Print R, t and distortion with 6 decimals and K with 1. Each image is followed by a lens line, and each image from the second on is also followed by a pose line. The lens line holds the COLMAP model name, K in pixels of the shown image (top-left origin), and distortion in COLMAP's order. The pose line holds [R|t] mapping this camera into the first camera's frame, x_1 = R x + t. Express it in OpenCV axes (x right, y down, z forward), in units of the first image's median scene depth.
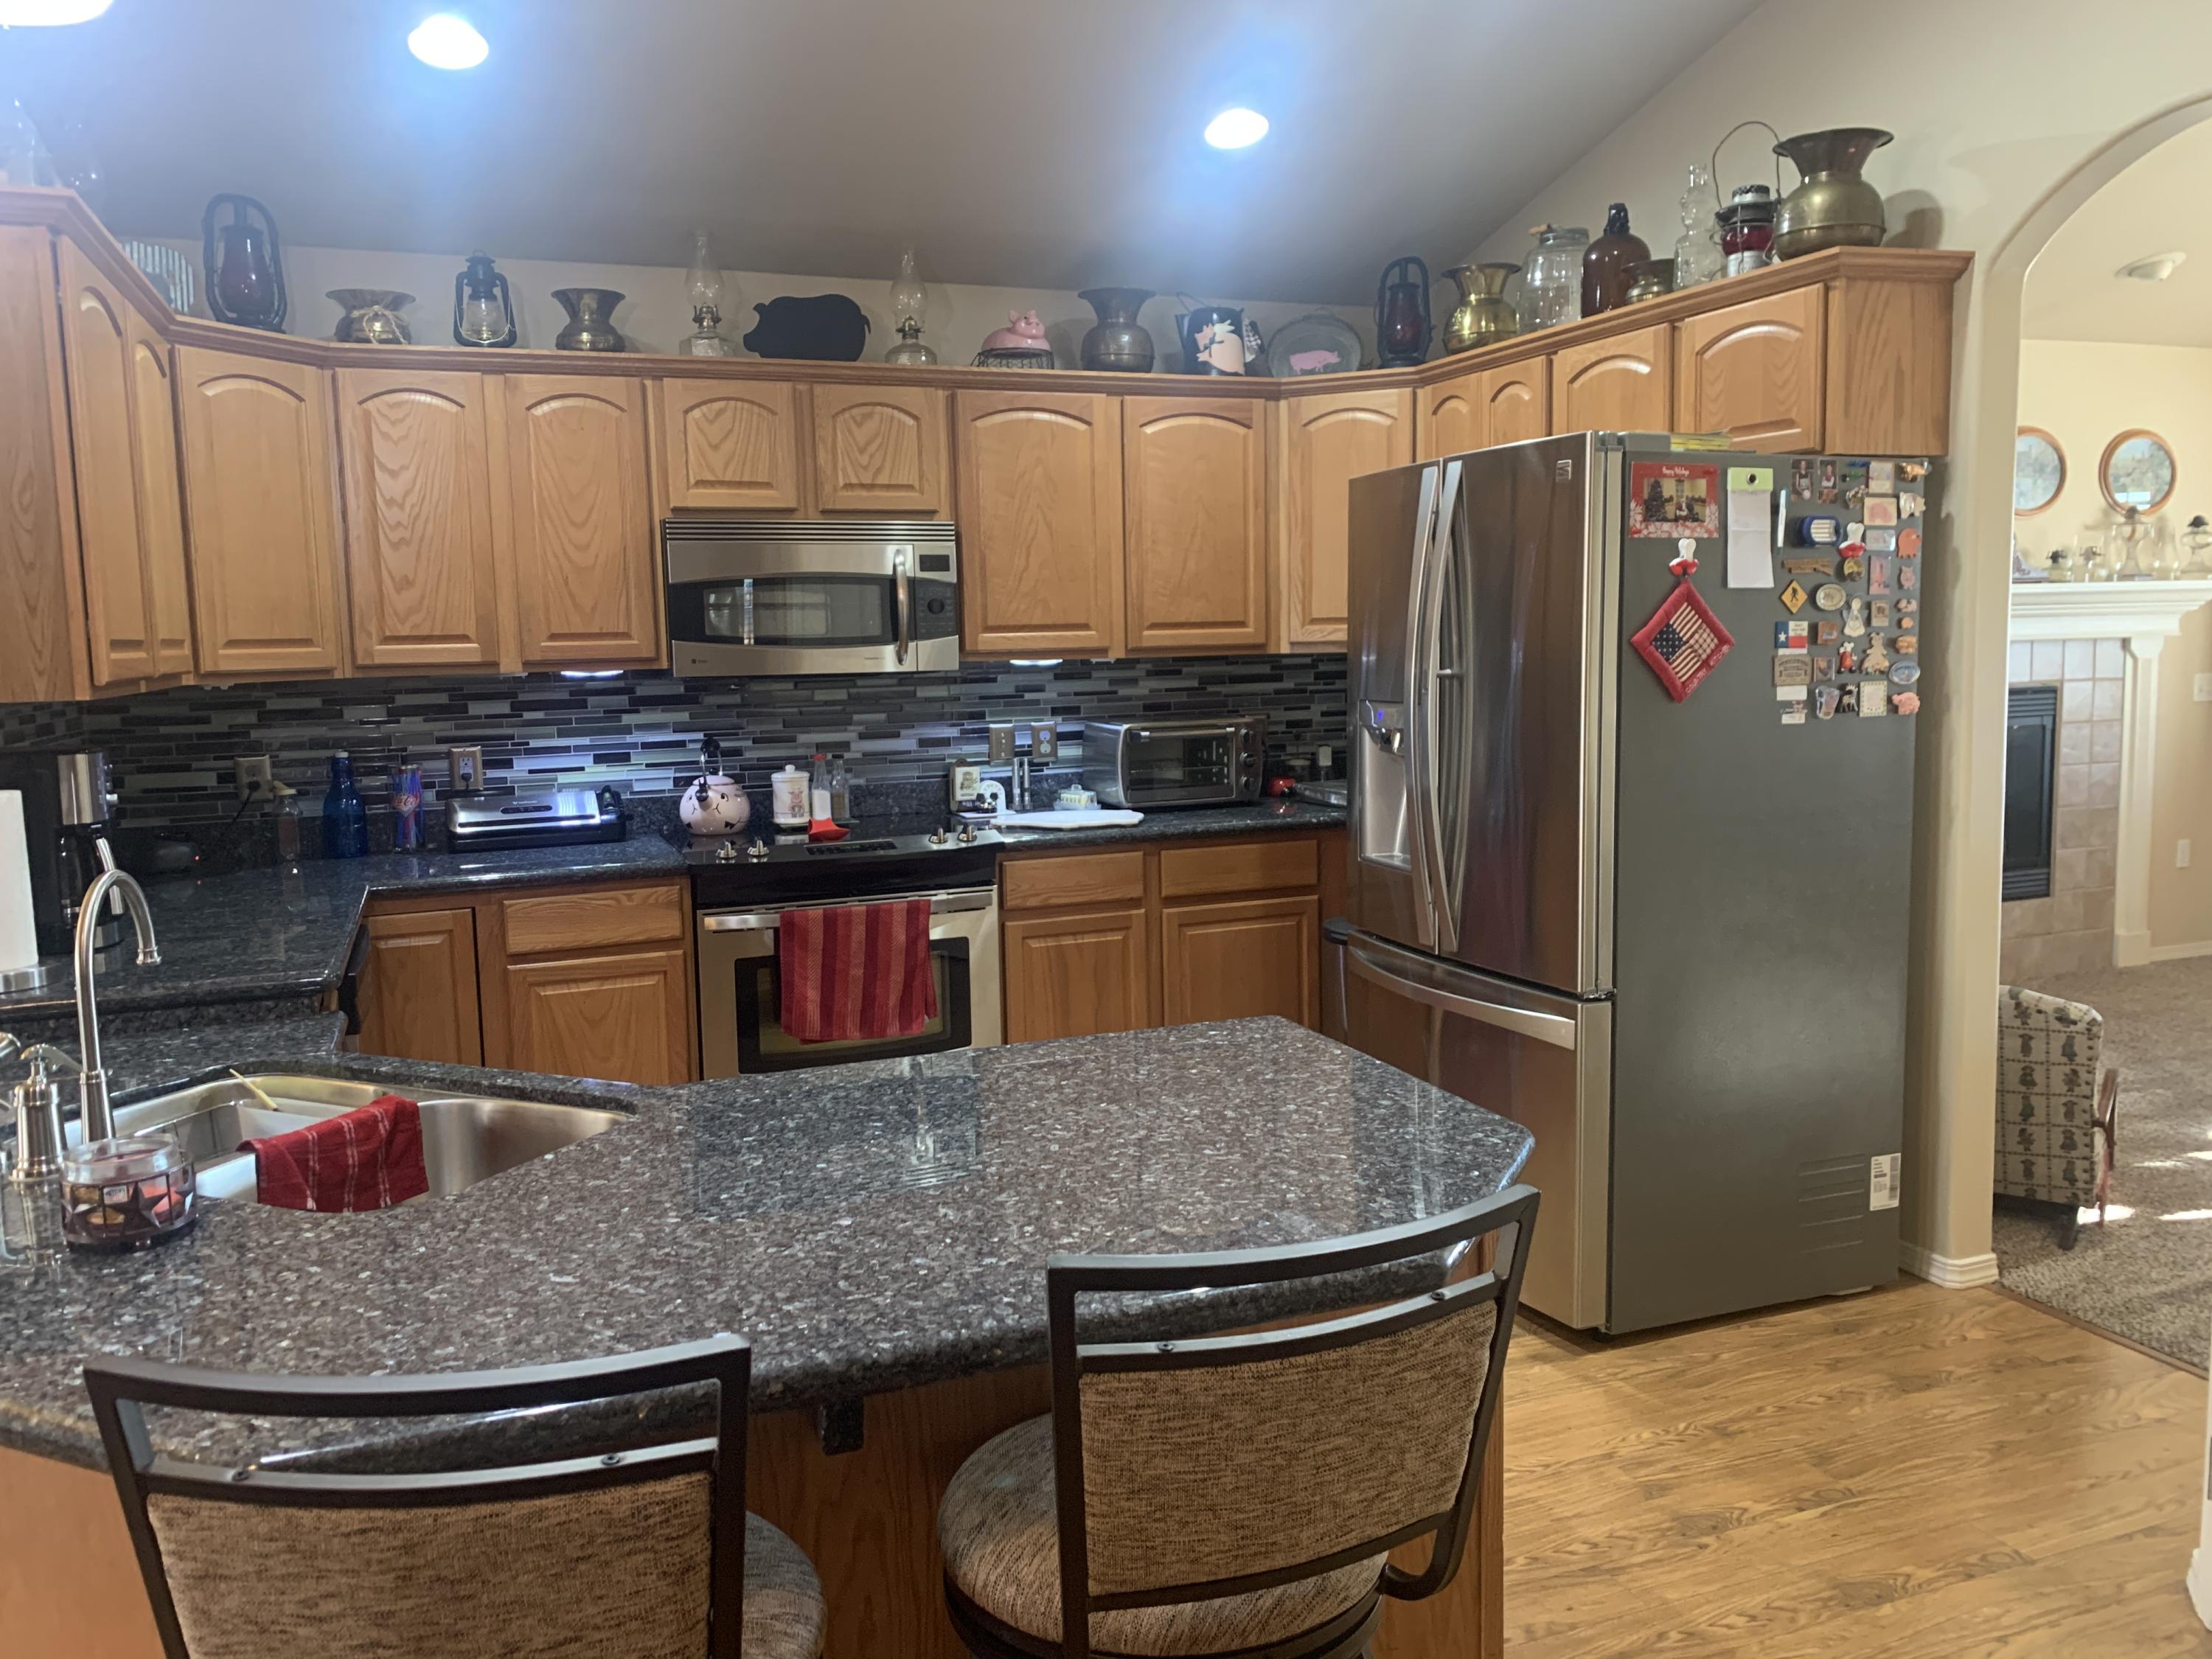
lens RADIAL K [[1692.3, 0, 1107.6], [0, 1692.3, 806.2], [0, 0, 1]] dist [0.054215, -0.066417]
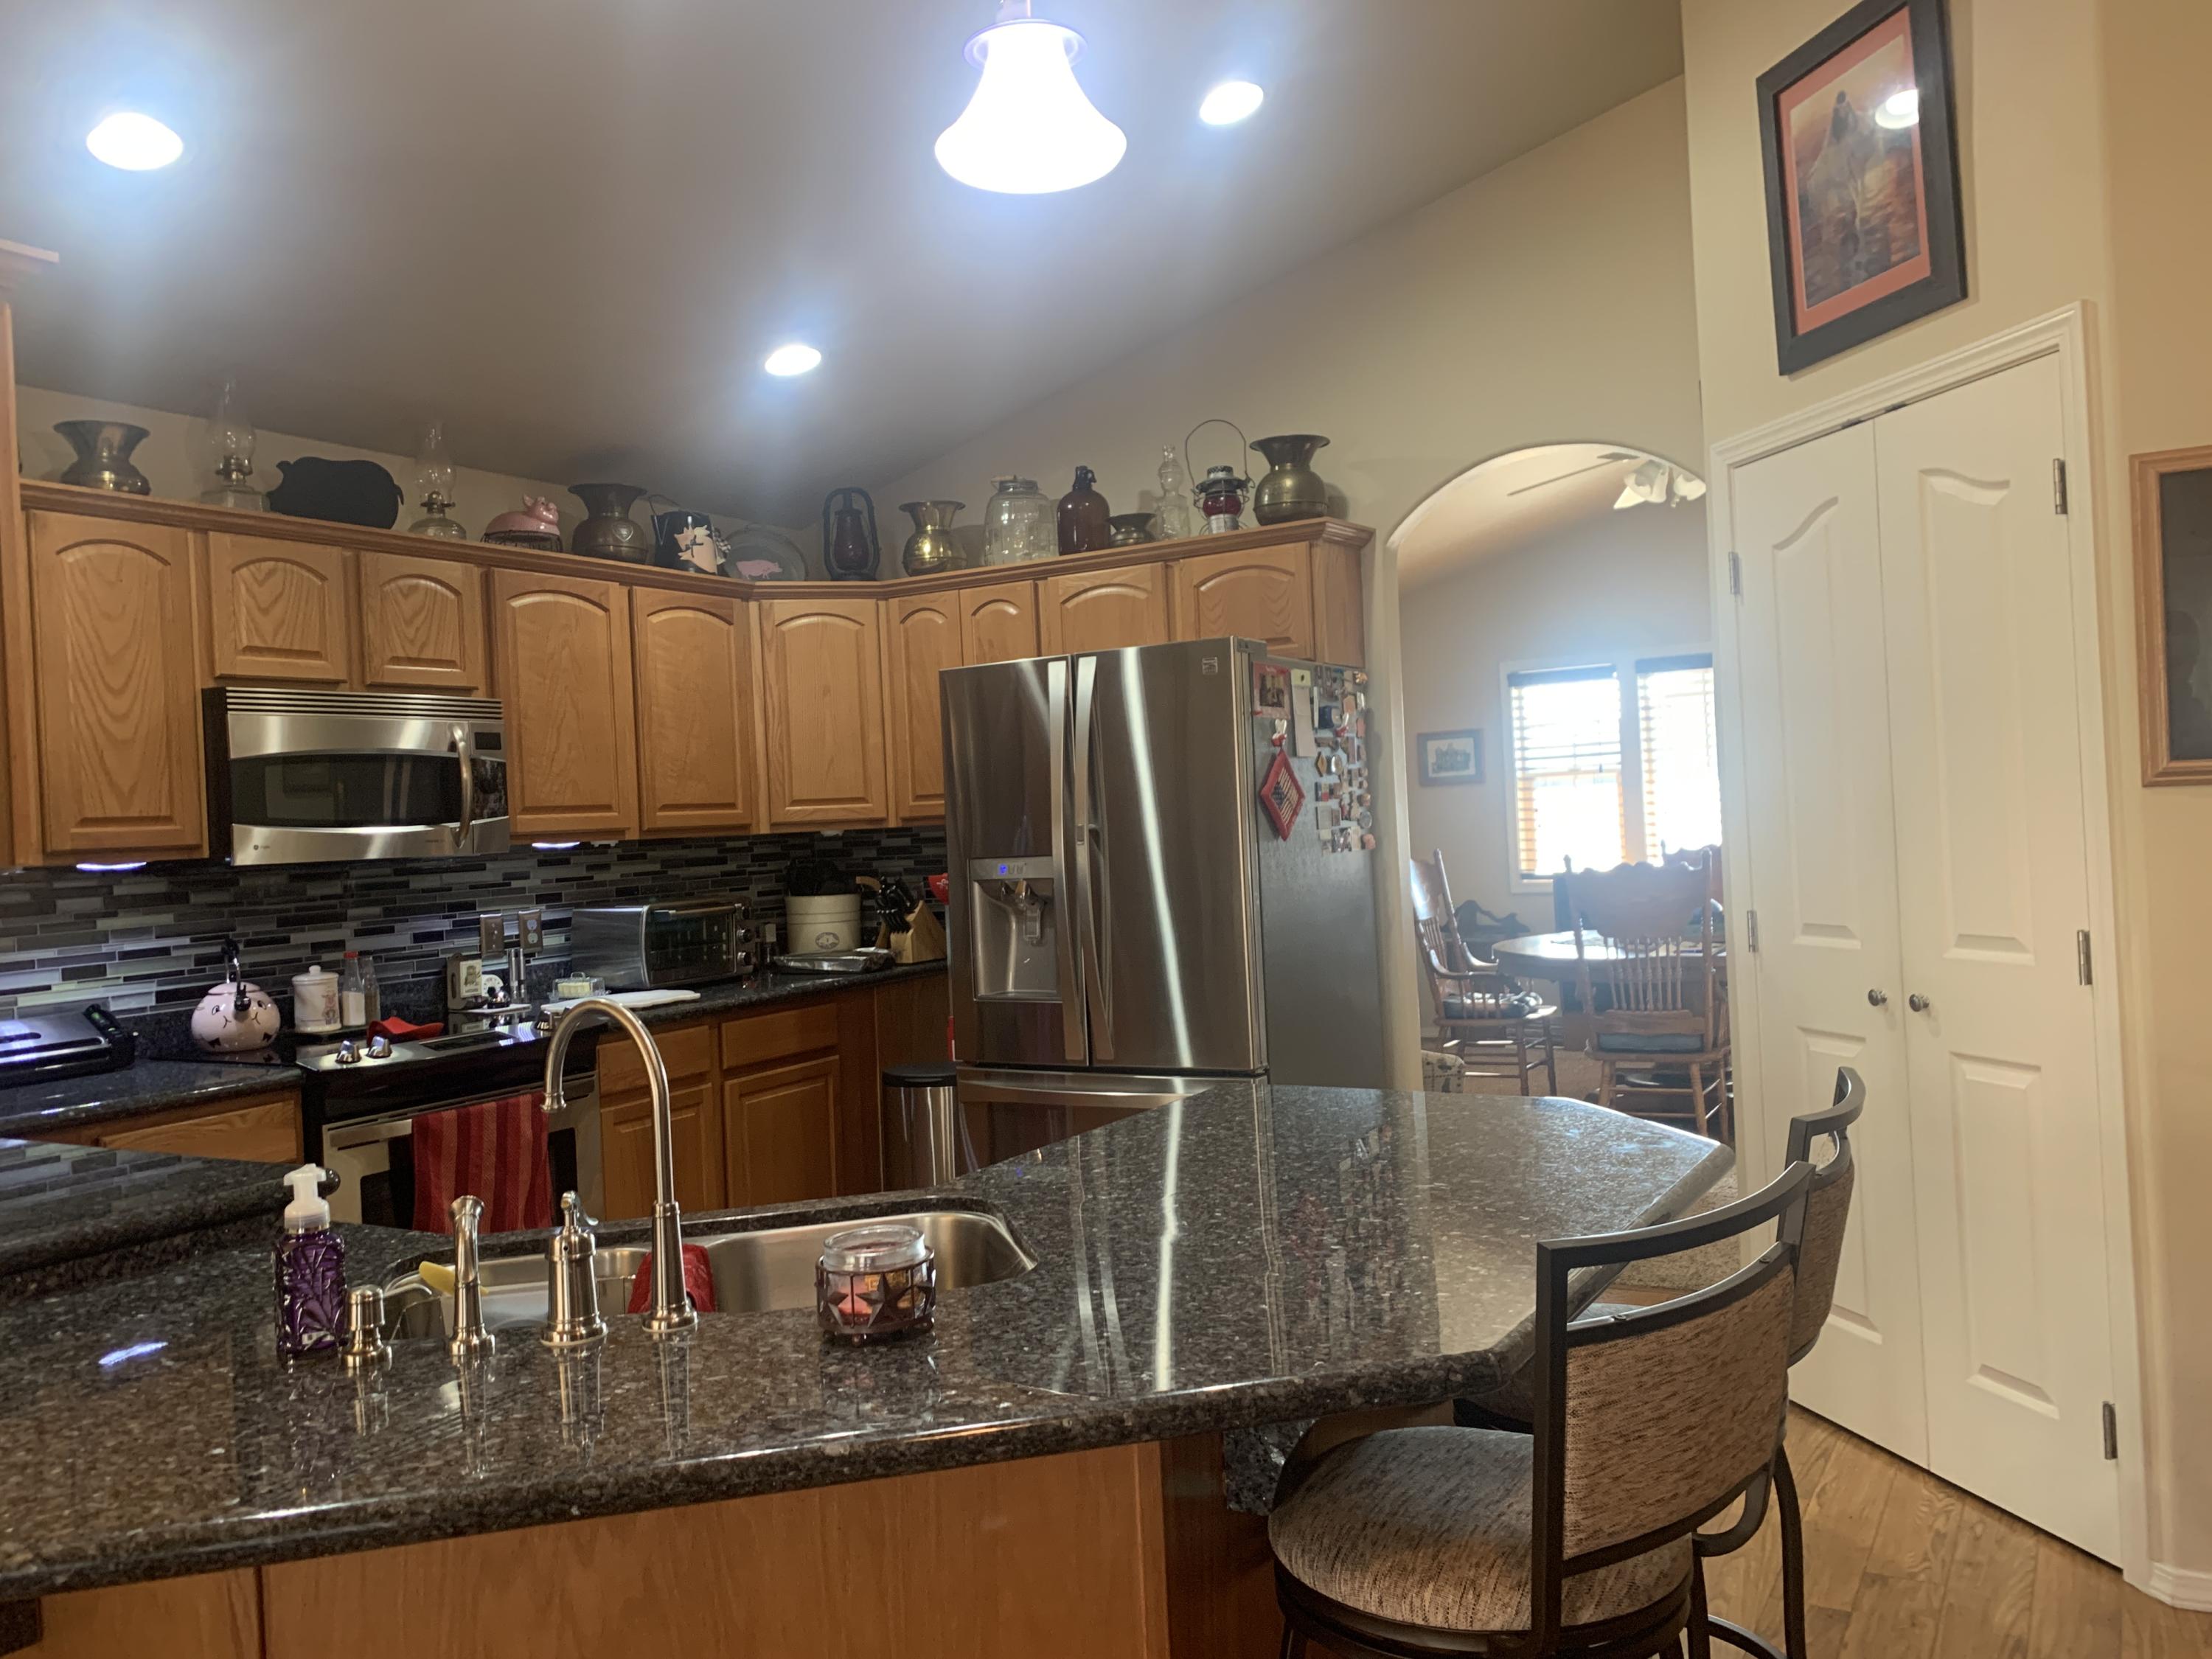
lens RADIAL K [[1692.3, 0, 1098.0], [0, 1692.3, 810.5], [0, 0, 1]] dist [0.054215, -0.066417]
pose [[0.790890, -0.012839, 0.611824, -0.425207], [0.094290, 0.990398, -0.101103, 0.025289], [-0.604651, 0.137650, 0.784506, 0.040209]]
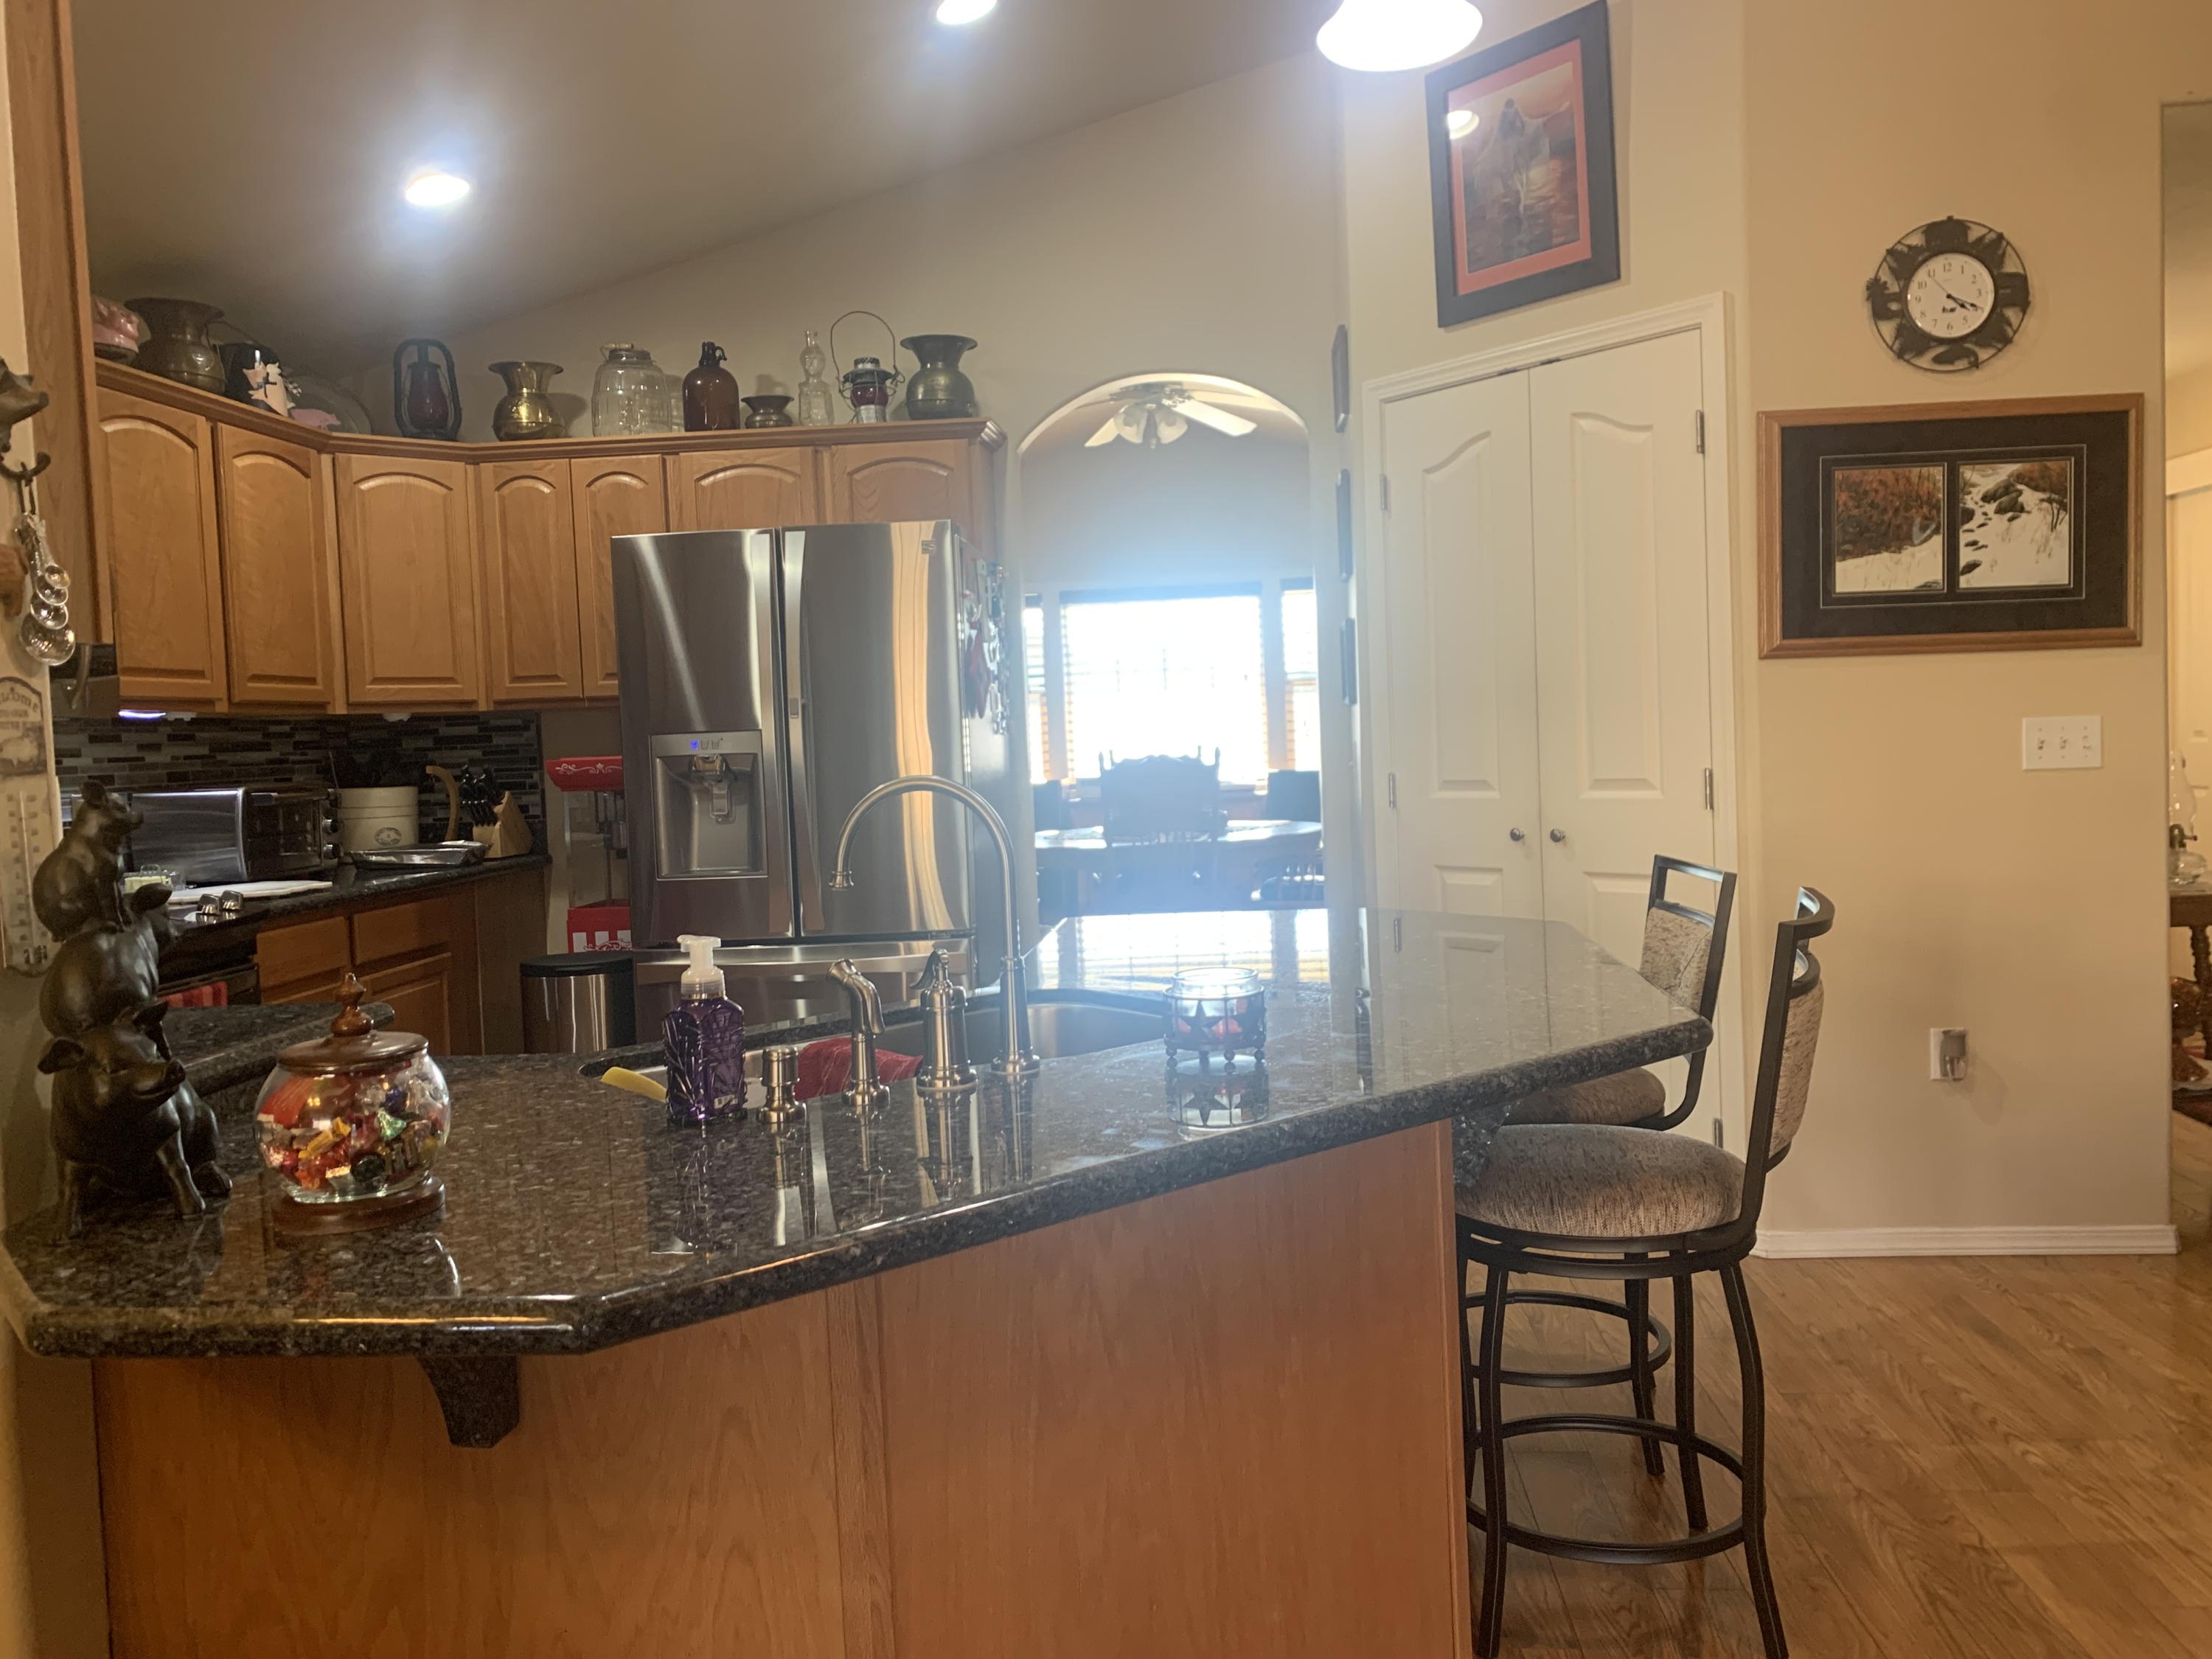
lens RADIAL K [[1692.3, 0, 1103.0], [0, 1692.3, 805.3], [0, 0, 1]] dist [0.054215, -0.066417]
pose [[0.445565, -0.033026, 0.894640, -0.636419], [0.122583, 0.992158, -0.024425, 0.041751], [-0.886817, 0.120551, 0.446119, 0.215735]]
